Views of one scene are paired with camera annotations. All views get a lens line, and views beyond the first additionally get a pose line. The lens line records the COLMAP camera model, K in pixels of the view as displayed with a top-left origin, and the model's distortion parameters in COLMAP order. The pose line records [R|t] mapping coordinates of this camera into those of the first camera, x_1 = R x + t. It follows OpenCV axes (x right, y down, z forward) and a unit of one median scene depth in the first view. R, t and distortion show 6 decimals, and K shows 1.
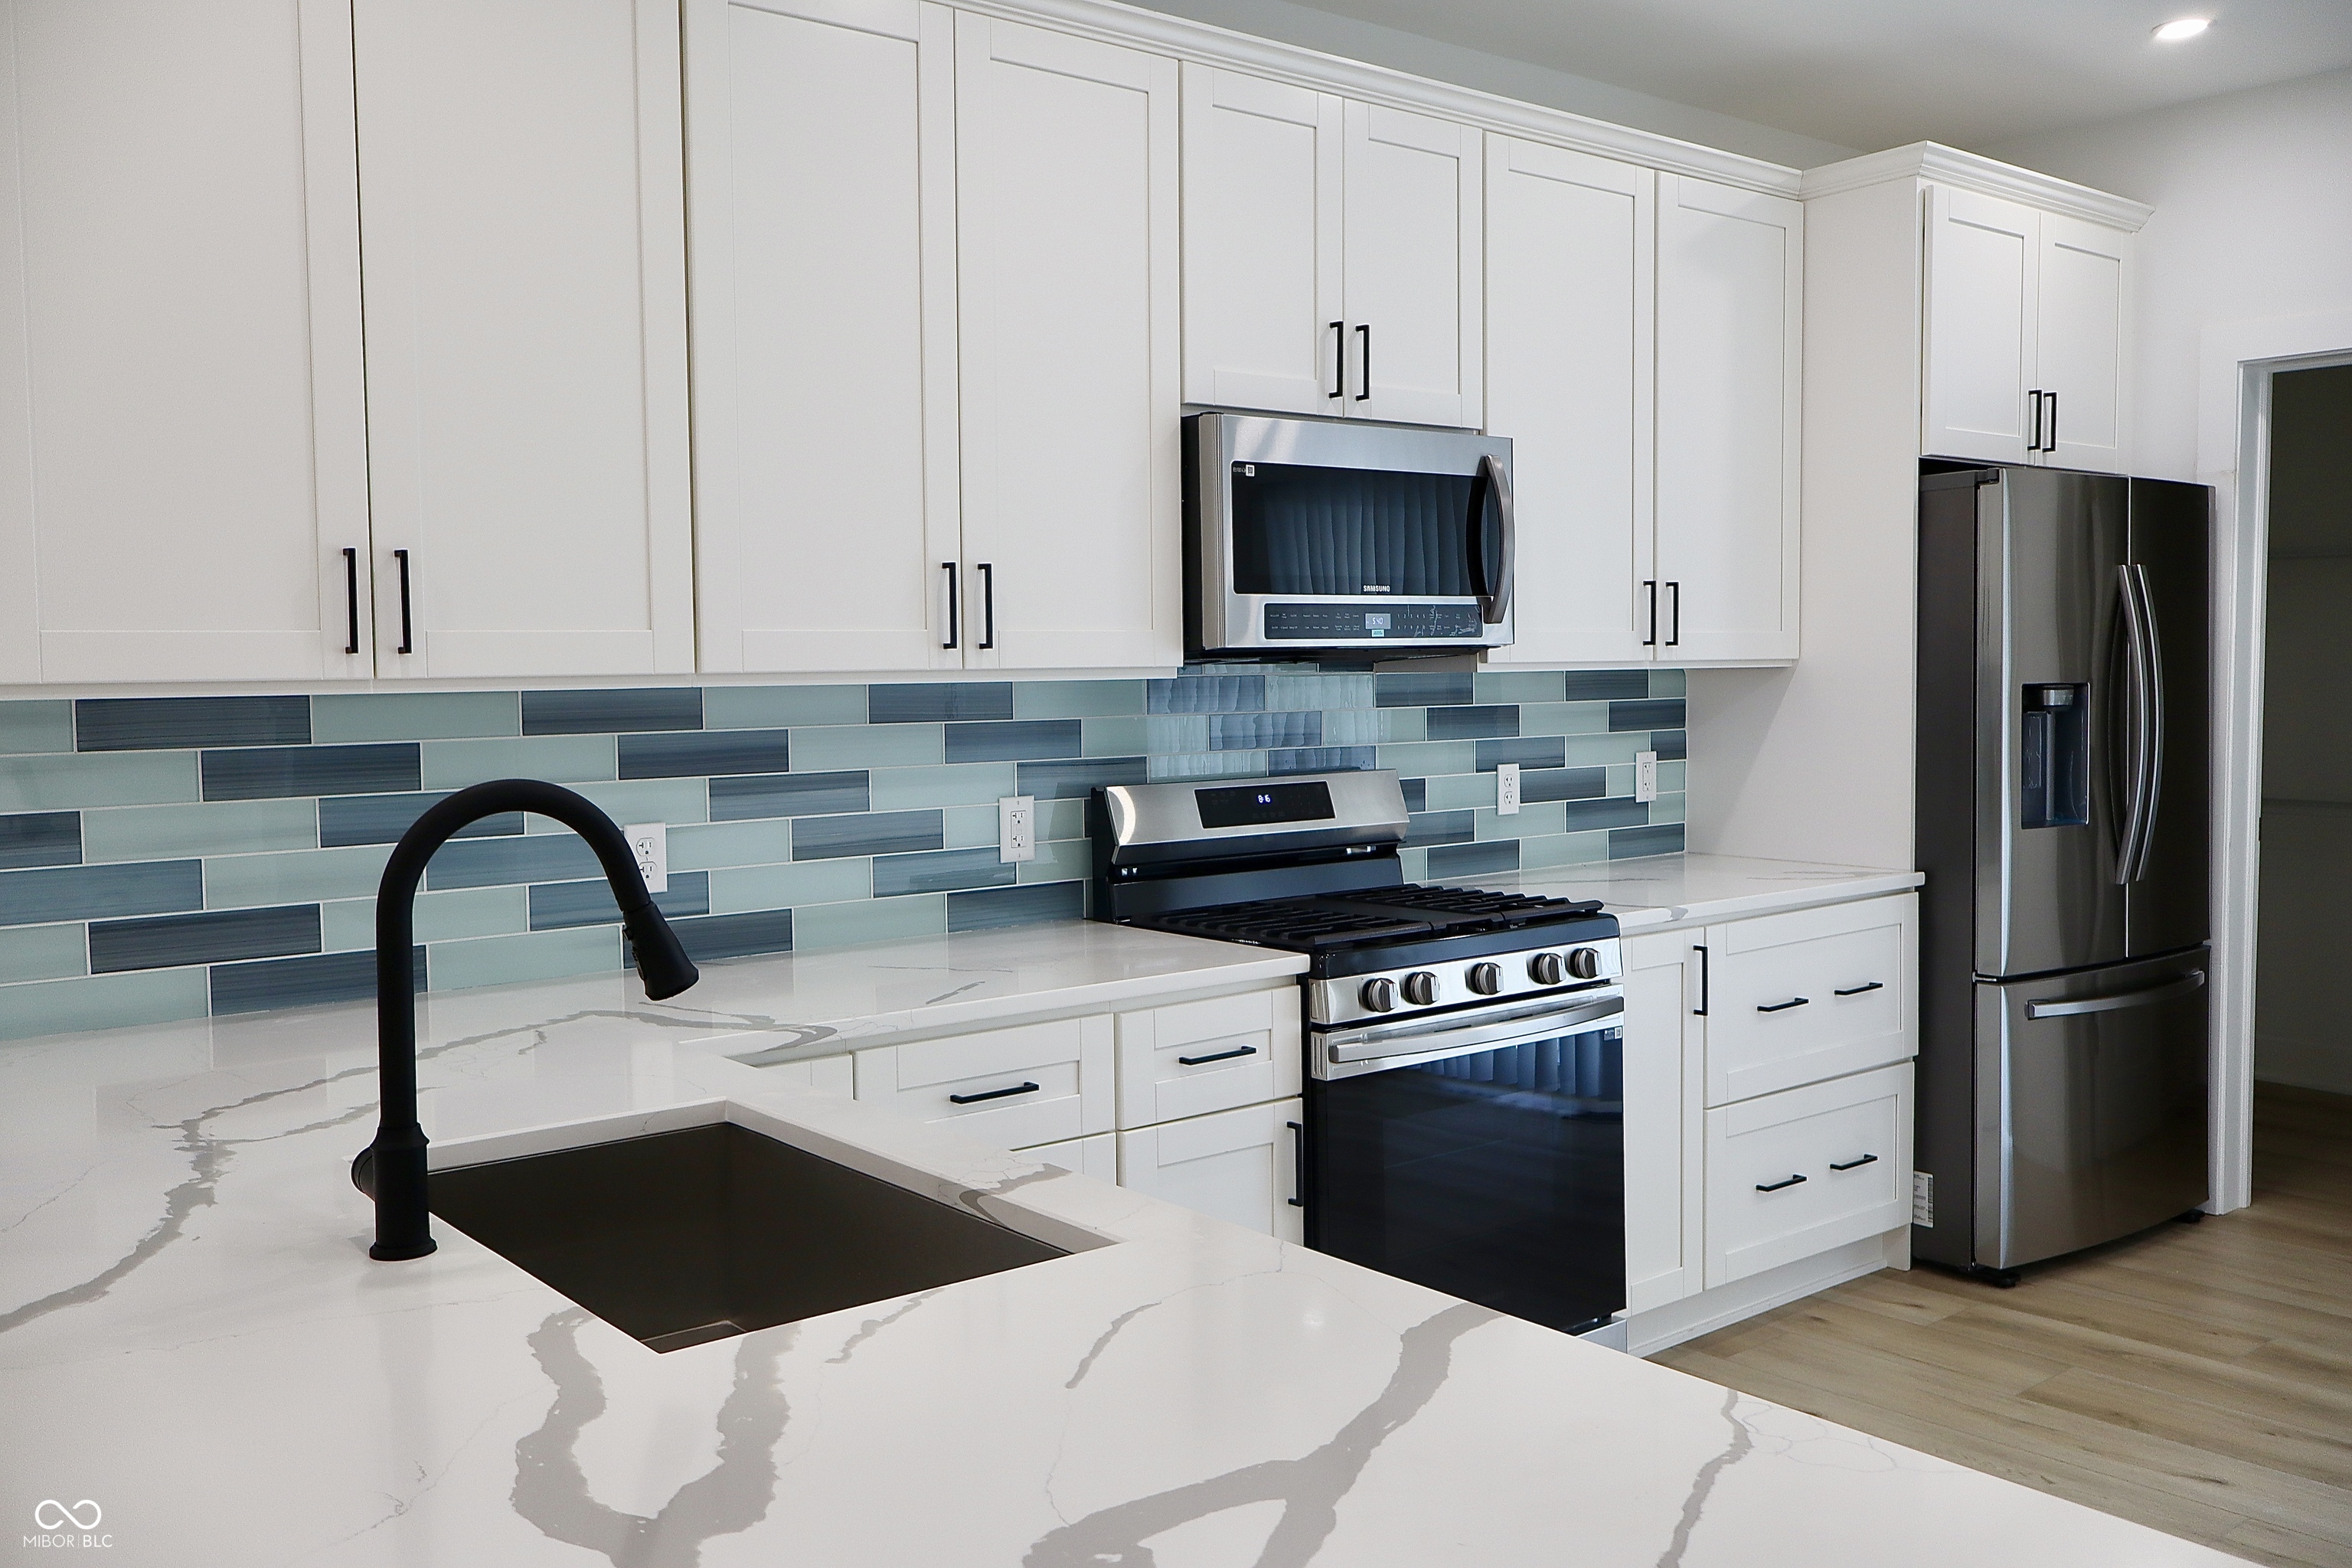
lens RADIAL K [[1997.1, 0, 1176.0], [0, 1997.1, 784.0], [0, 0, 1]] dist [0.009052, -0.002994]
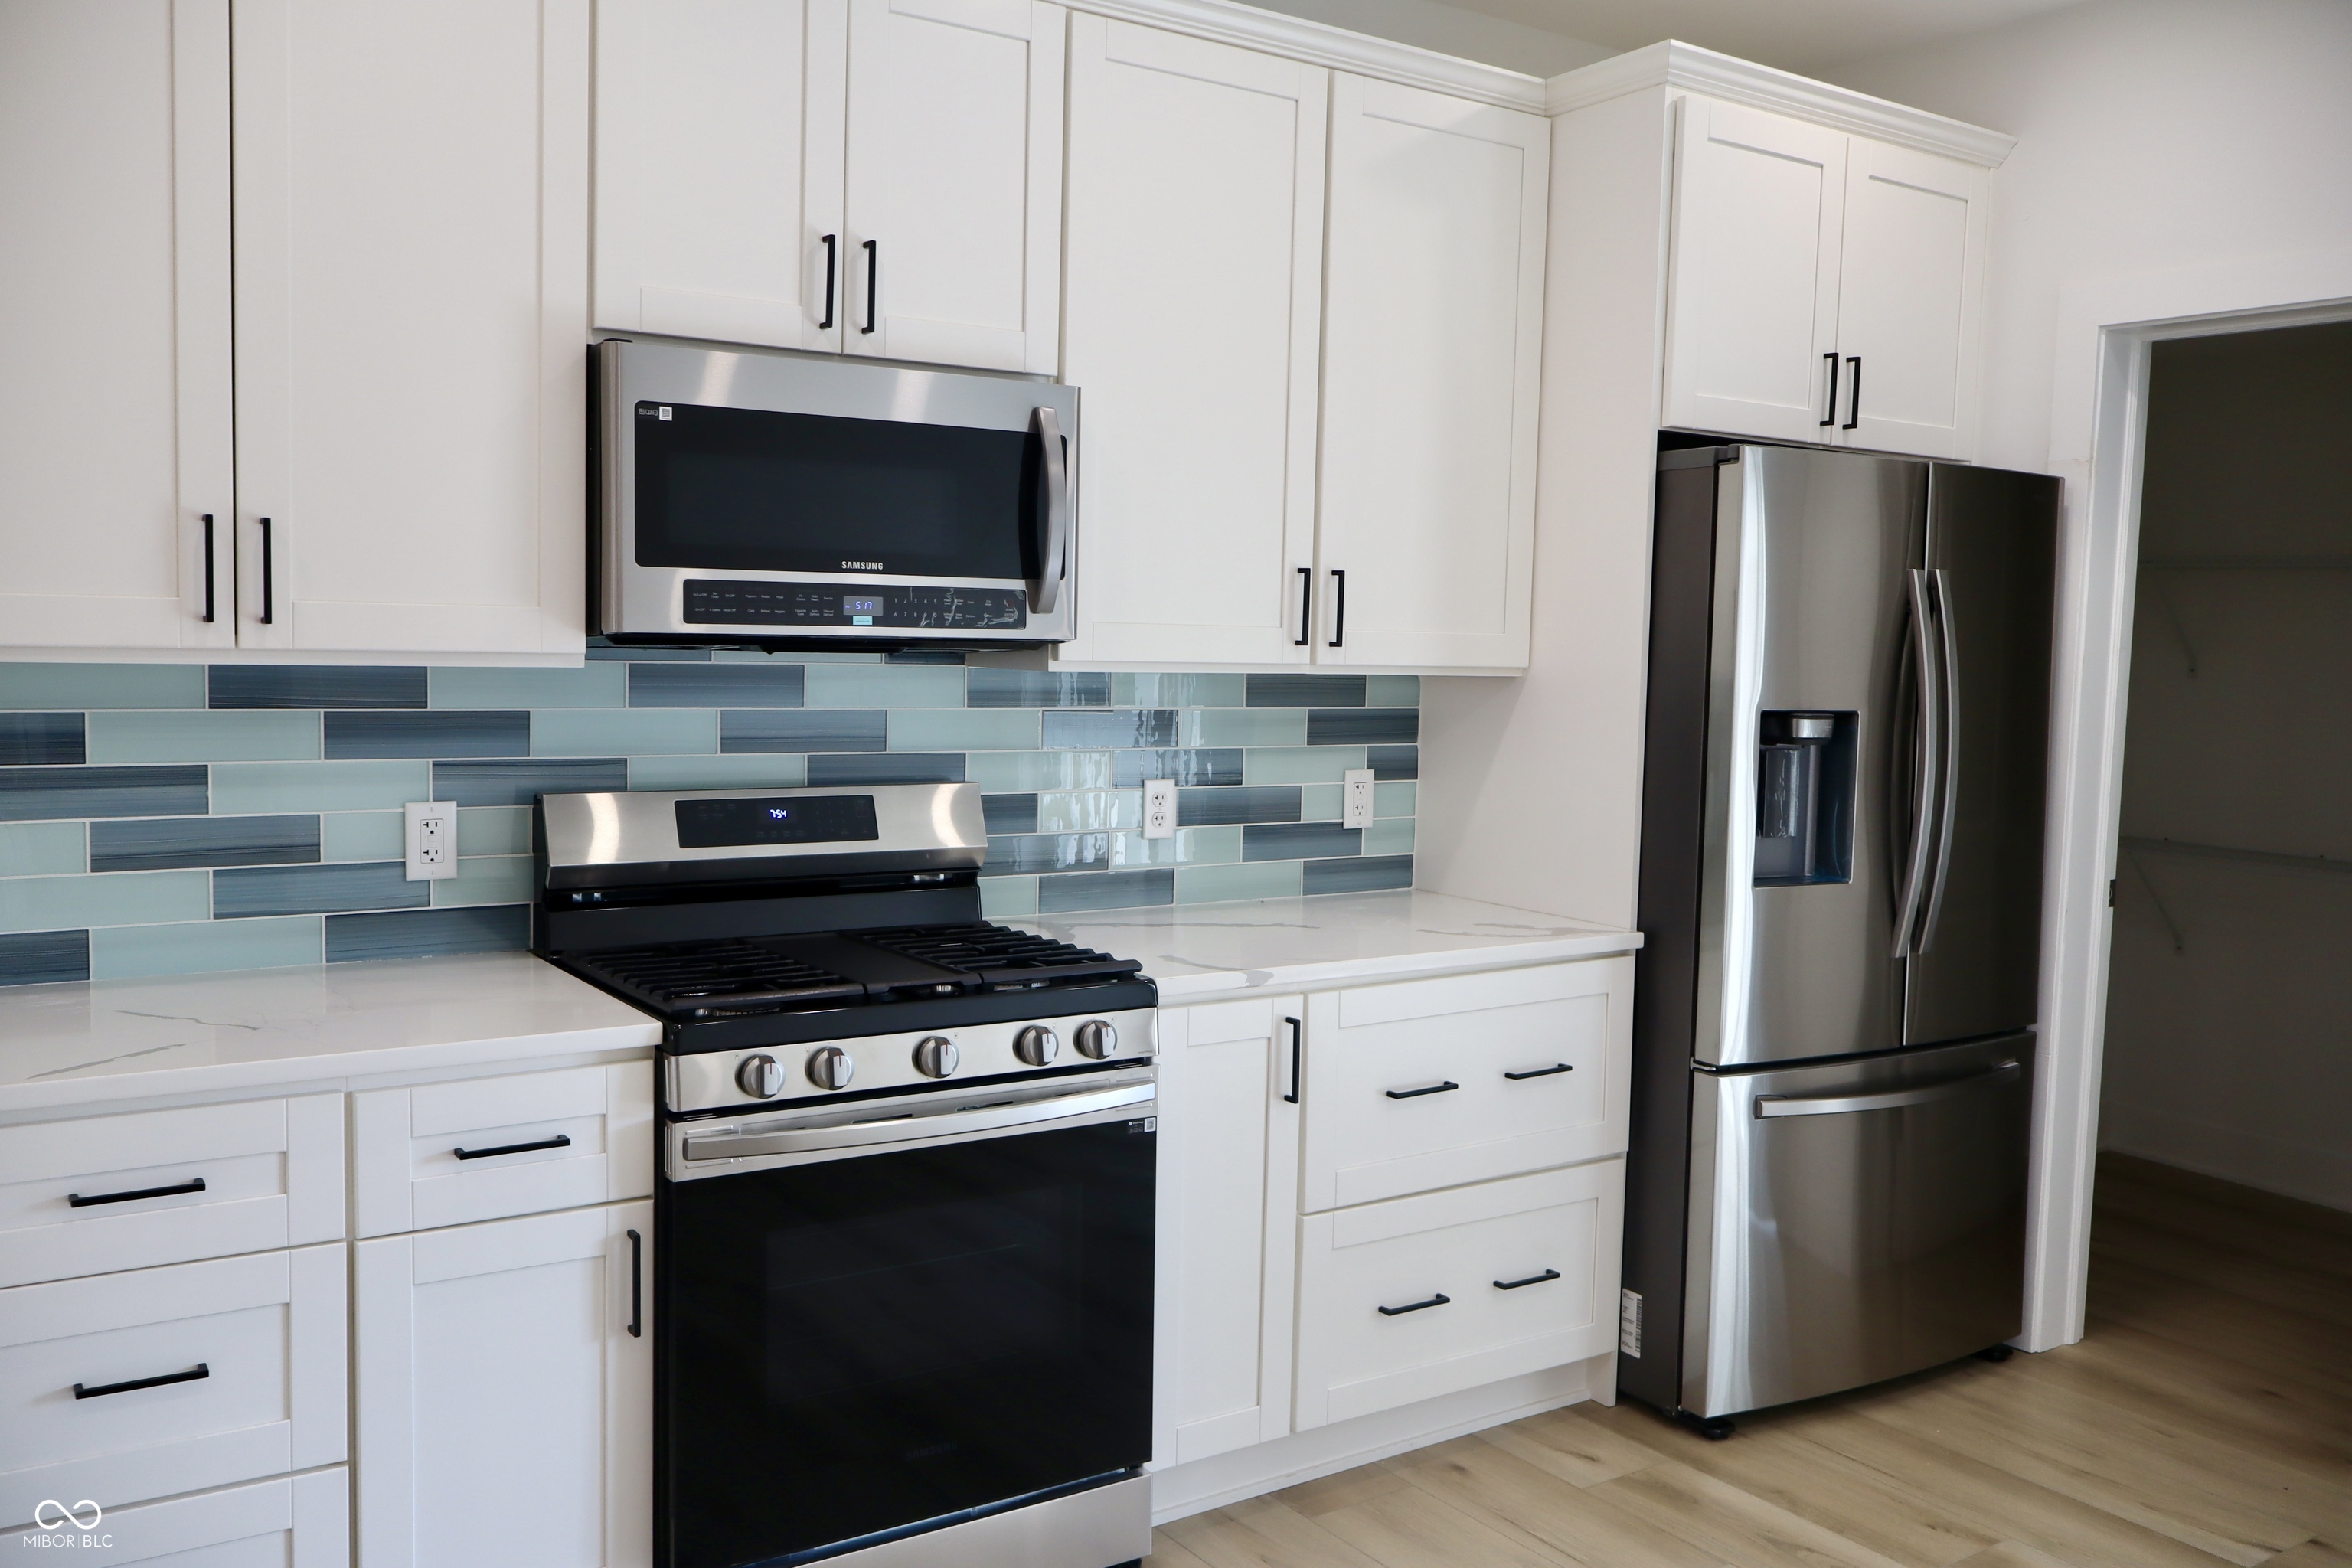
lens RADIAL K [[1955.5, 0, 1176.0], [0, 1955.5, 784.0], [0, 0, 1]] dist [-0.001294, 0.004727]
pose [[0.995798, 0.043420, -0.080634, 0.264752], [-0.041986, 0.998930, 0.019399, -0.026858], [0.081390, -0.015932, 0.996555, 0.194818]]
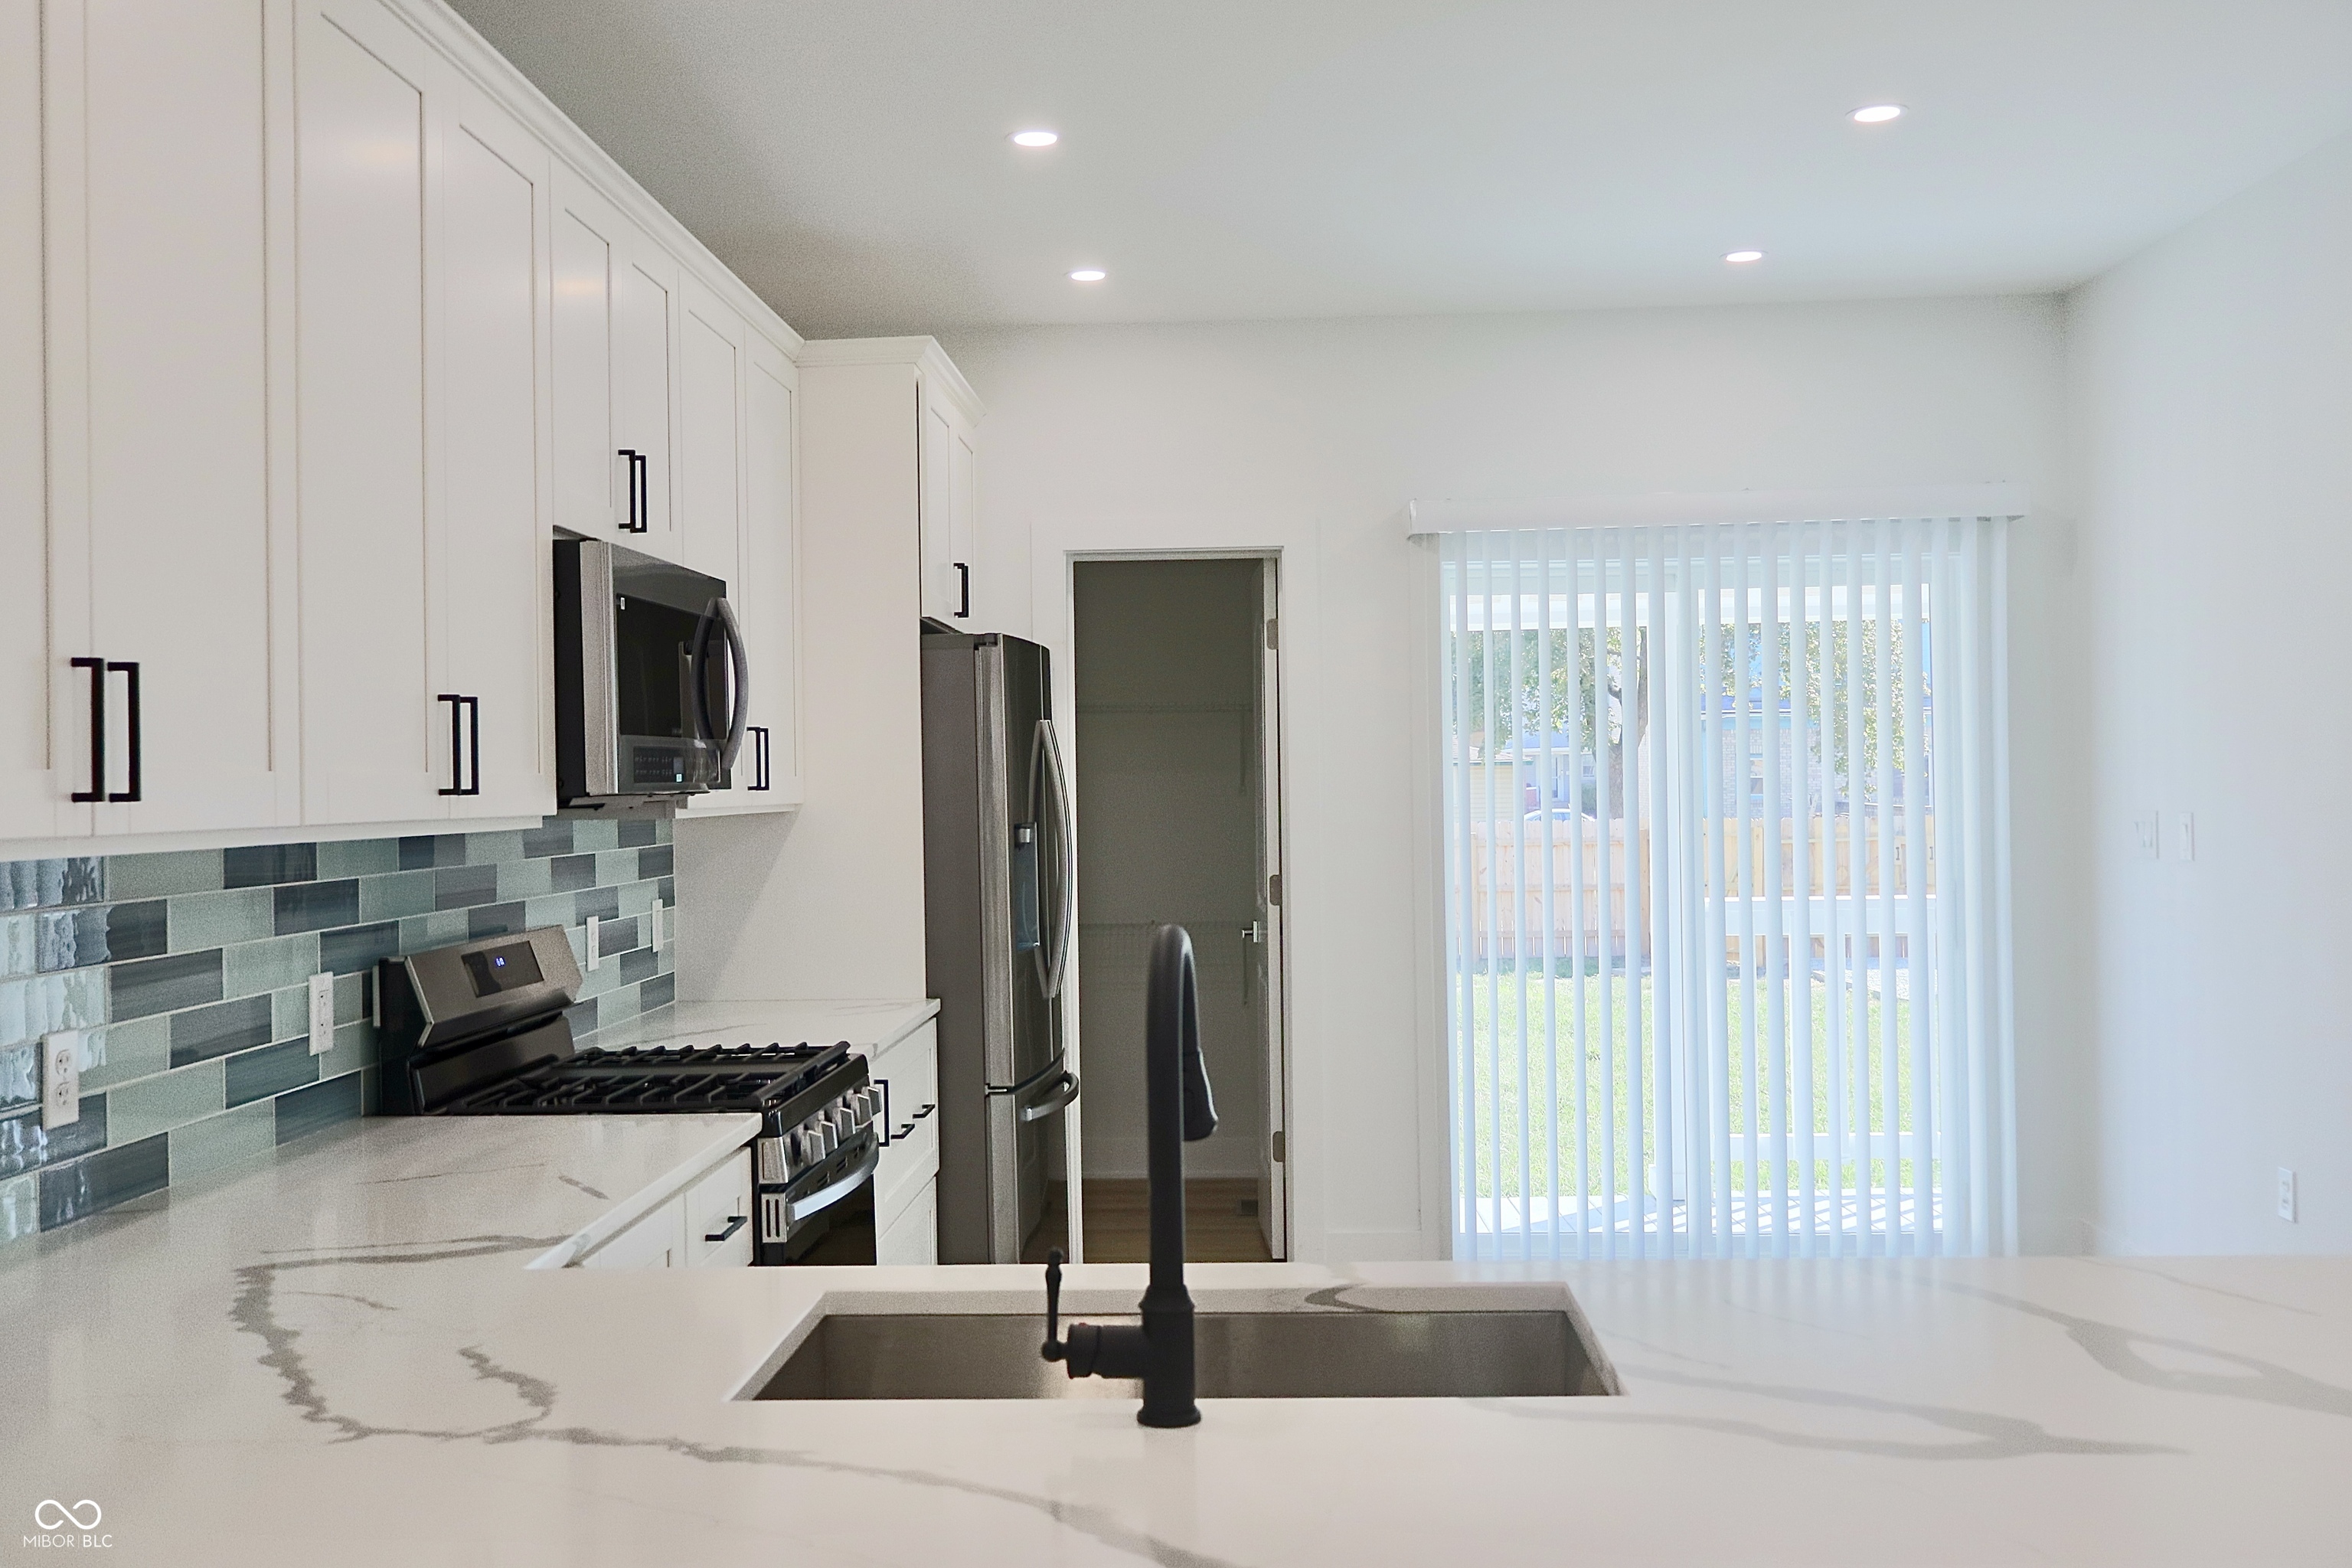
lens RADIAL K [[2224.6, 0, 1176.0], [0, 2224.6, 784.0], [0, 0, 1]] dist [0.000179, -0.006896]
pose [[0.659769, 0.000621, 0.751468, -0.485355], [0.053549, 0.997419, -0.047839, -0.008122], [-0.749558, 0.071803, 0.658033, 0.110464]]
